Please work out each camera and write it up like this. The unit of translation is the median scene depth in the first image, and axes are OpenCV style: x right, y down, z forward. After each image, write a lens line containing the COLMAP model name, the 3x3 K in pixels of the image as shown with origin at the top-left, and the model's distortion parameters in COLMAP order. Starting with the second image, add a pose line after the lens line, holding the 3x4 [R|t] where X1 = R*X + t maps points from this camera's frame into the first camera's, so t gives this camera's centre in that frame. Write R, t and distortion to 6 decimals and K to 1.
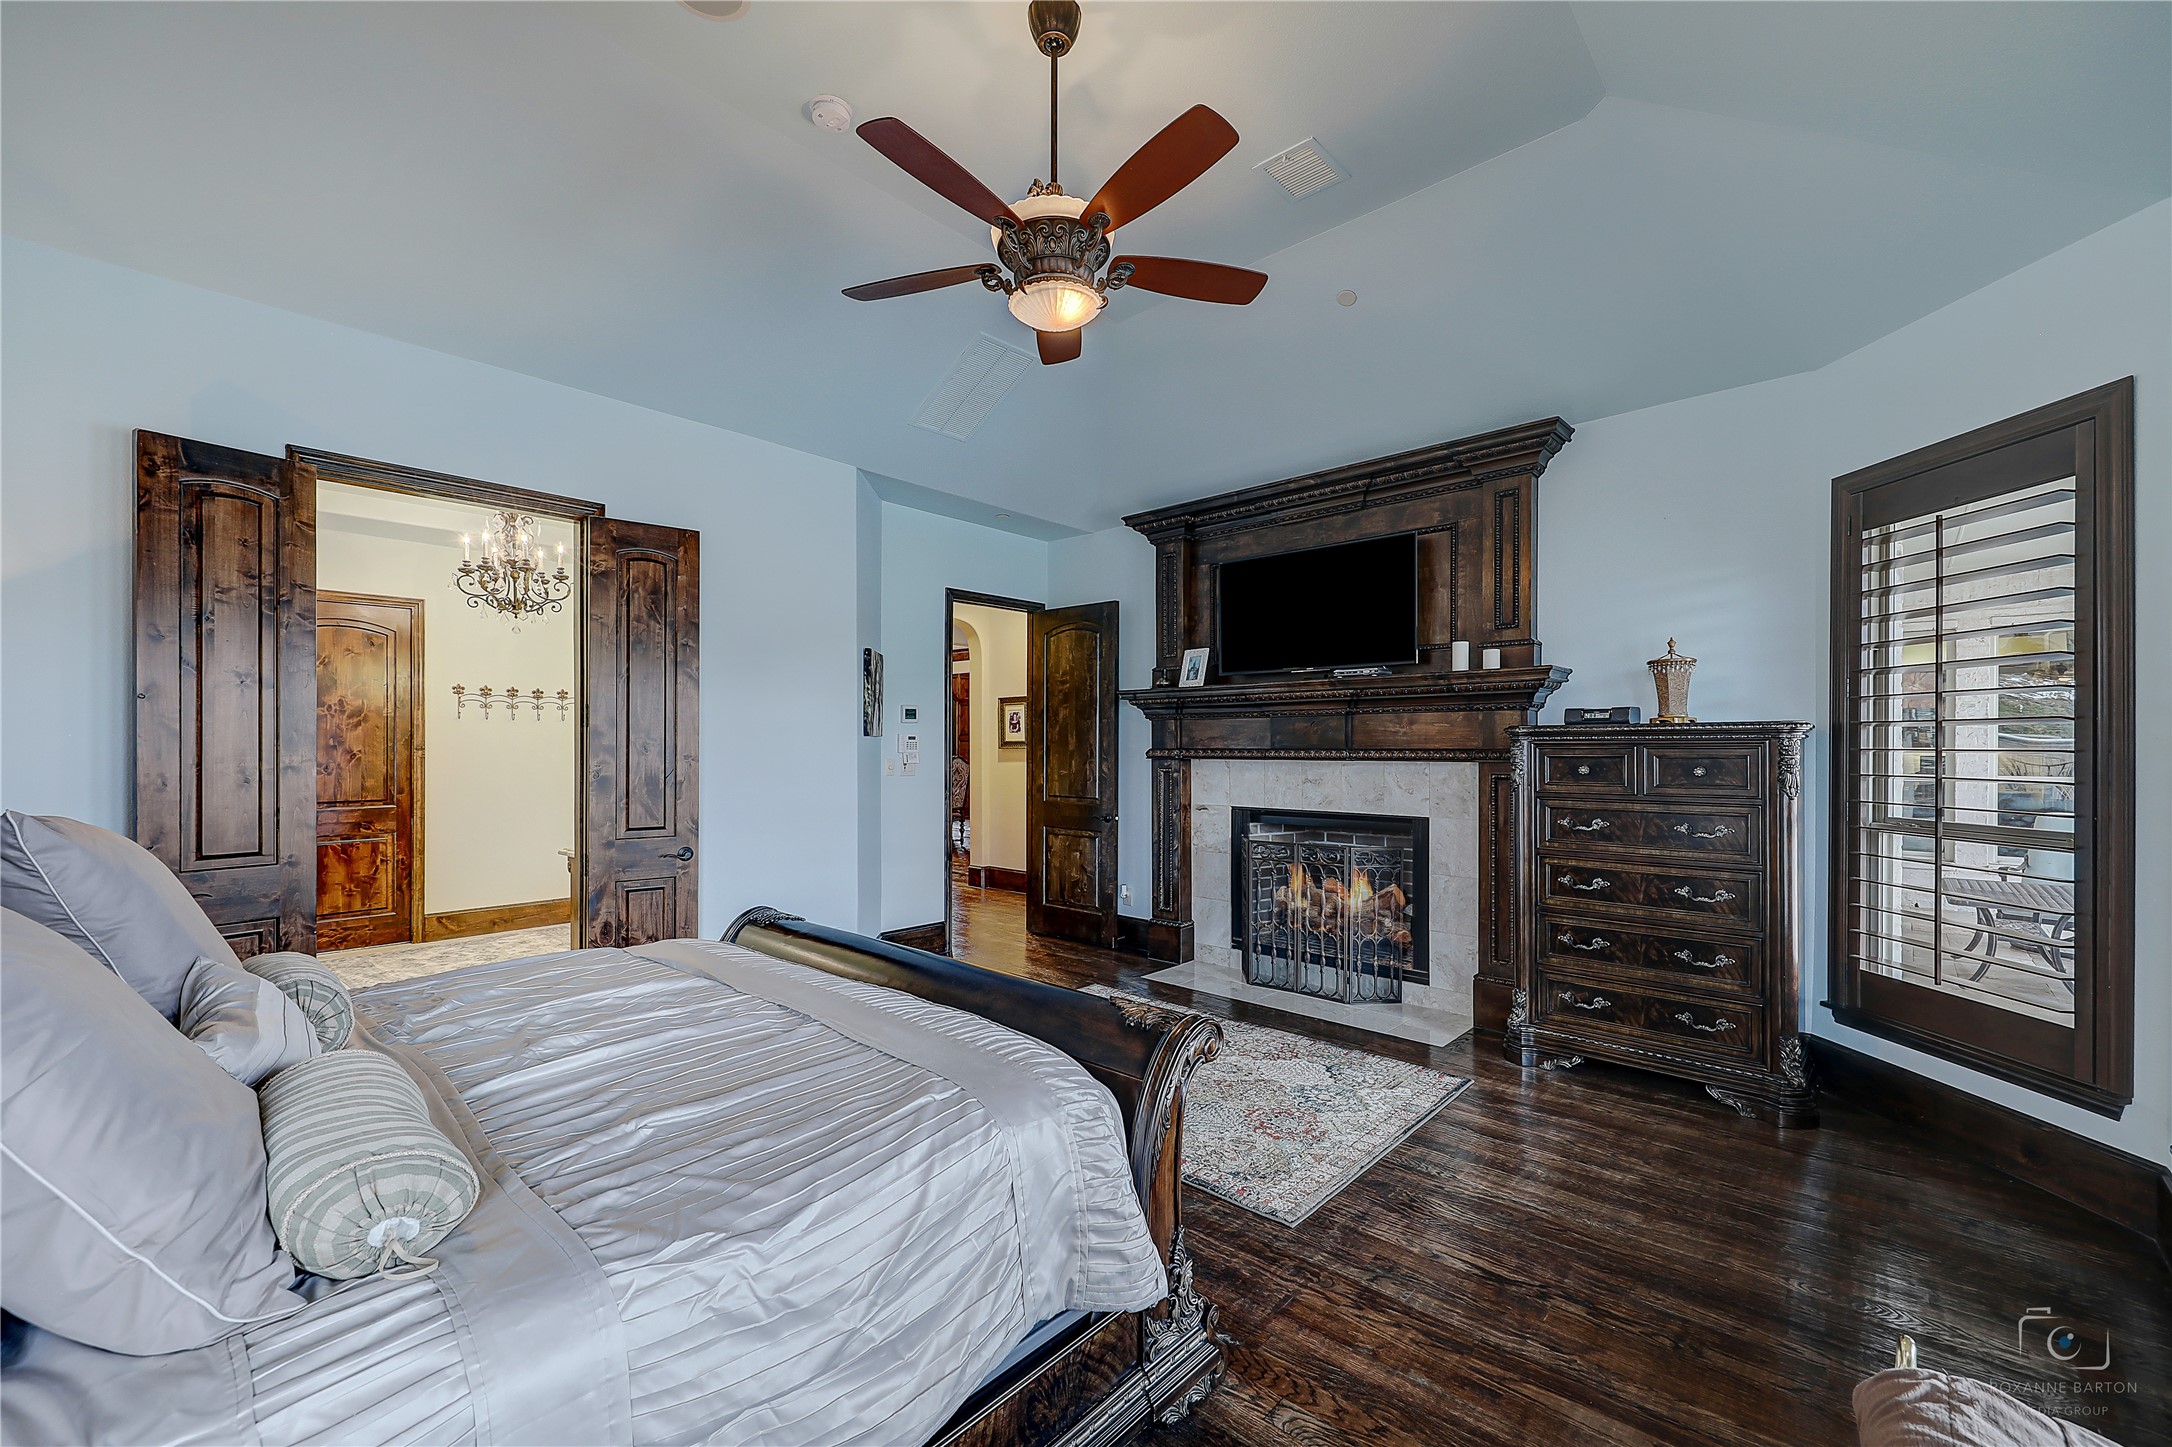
lens RADIAL K [[891.0, 0, 1088.2], [0, 891.0, 742.0], [0, 0, 1]] dist [0.011533, 0.000065]
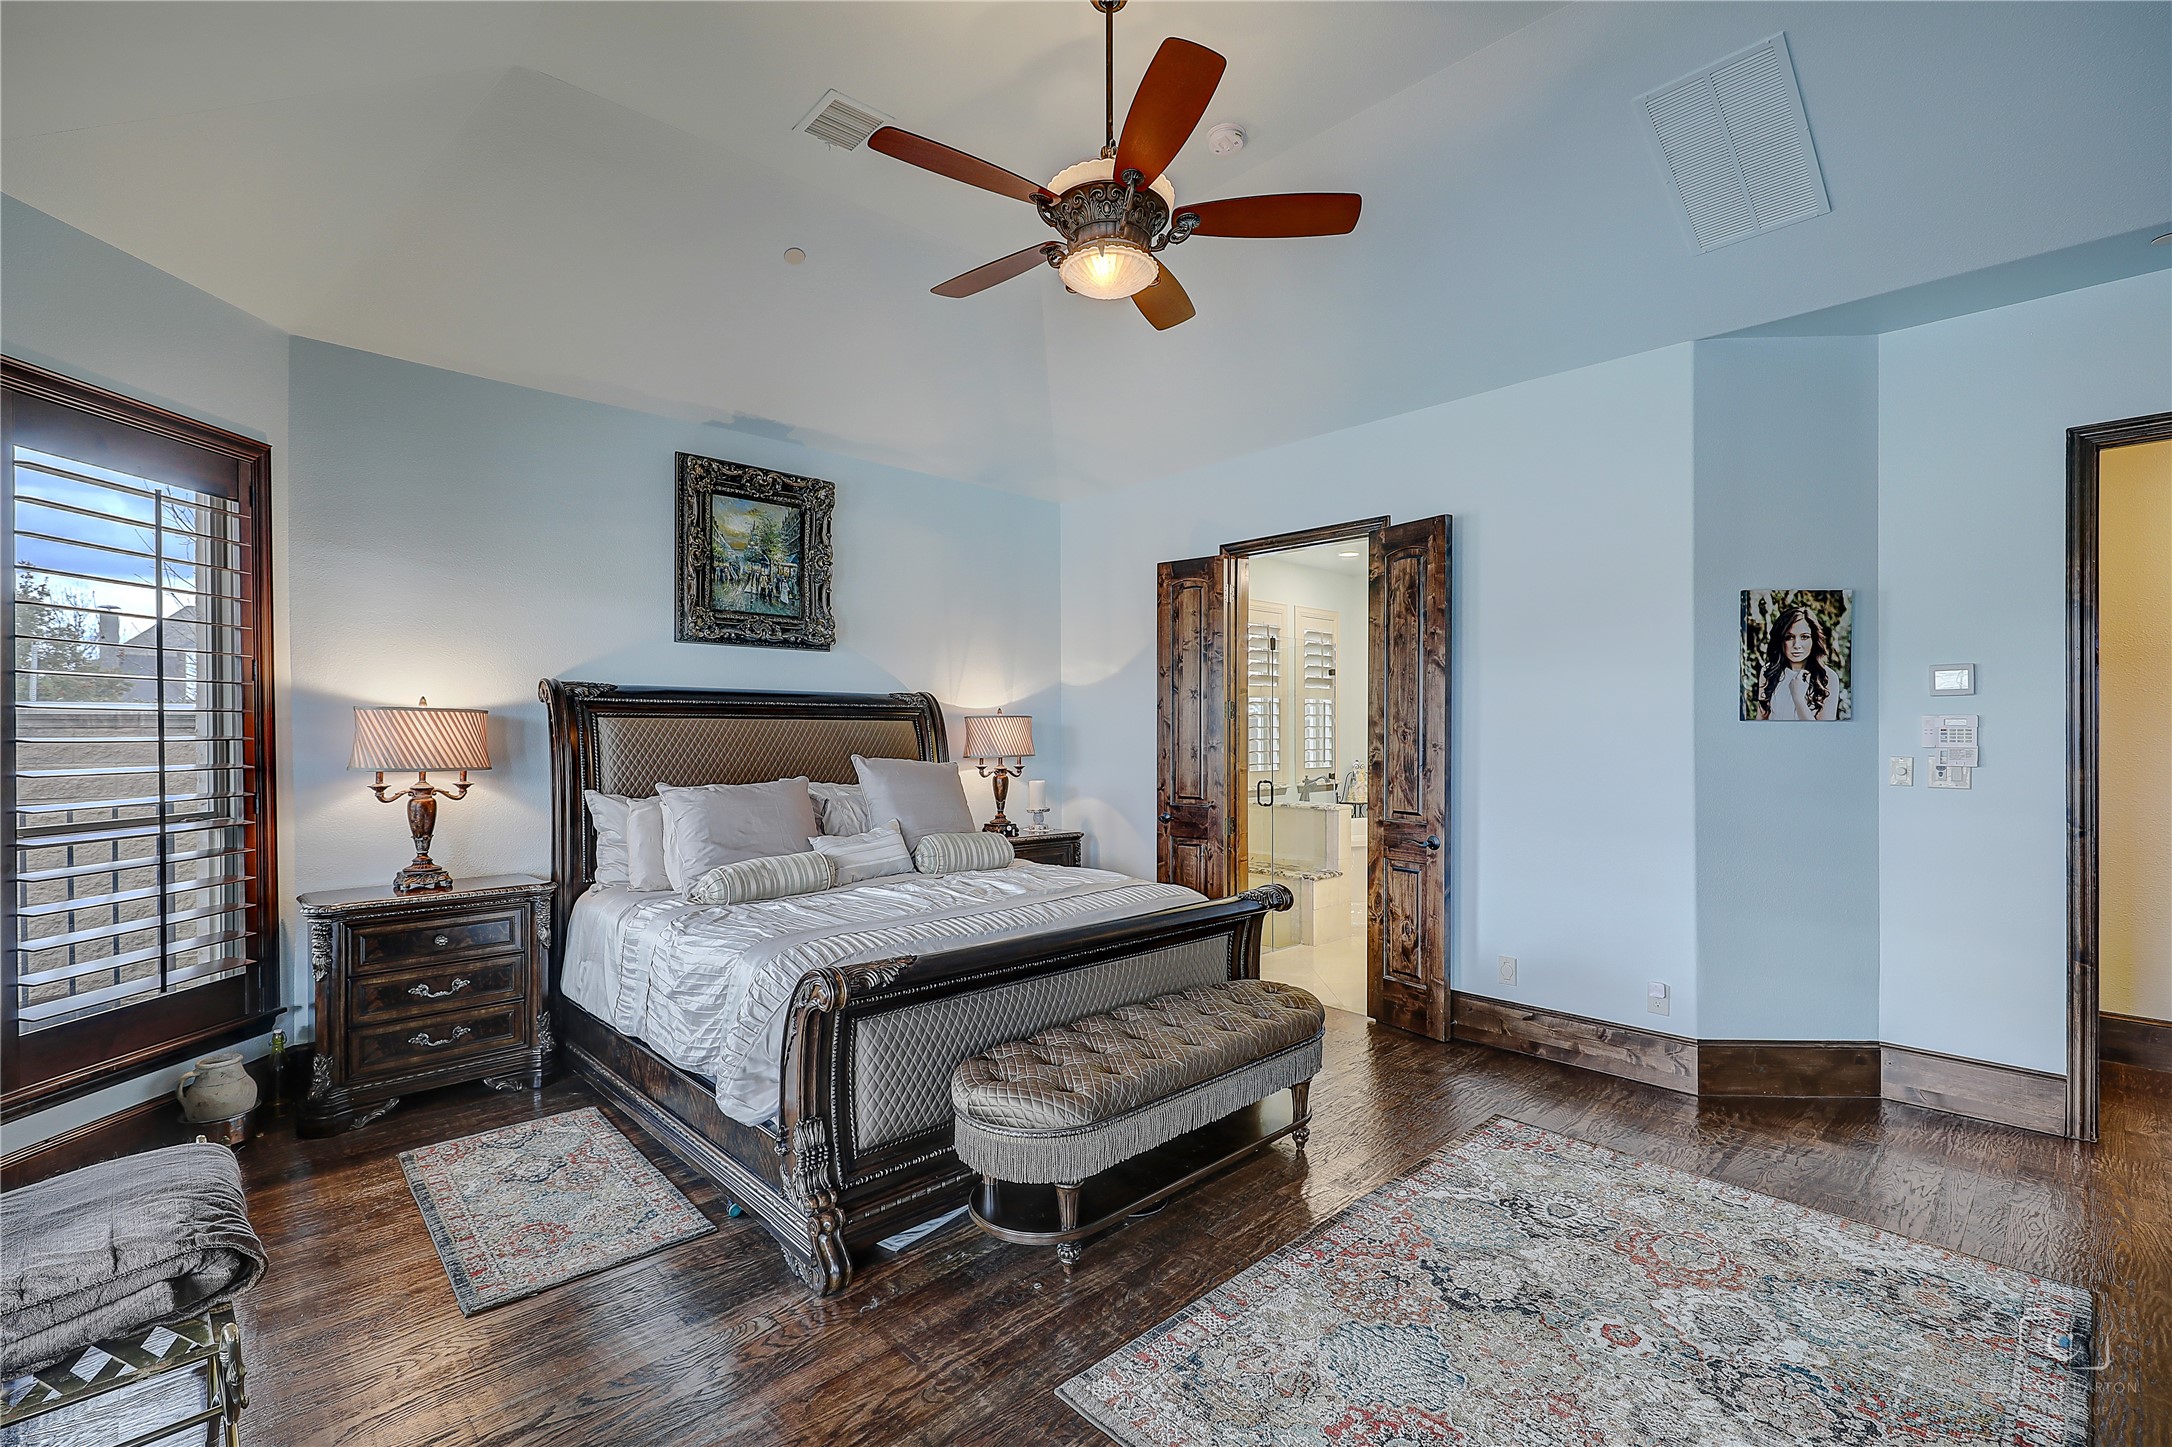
lens RADIAL K [[971.7, 0, 1093.7], [0, 971.7, 729.9], [0, 0, 1]] dist [-0.000353, -0.000907]
pose [[-0.081946, -0.001270, -0.996636, 0.903482], [0.000657, 0.999999, -0.001329, 0.000540], [0.996637, -0.000764, -0.081945, 0.972102]]
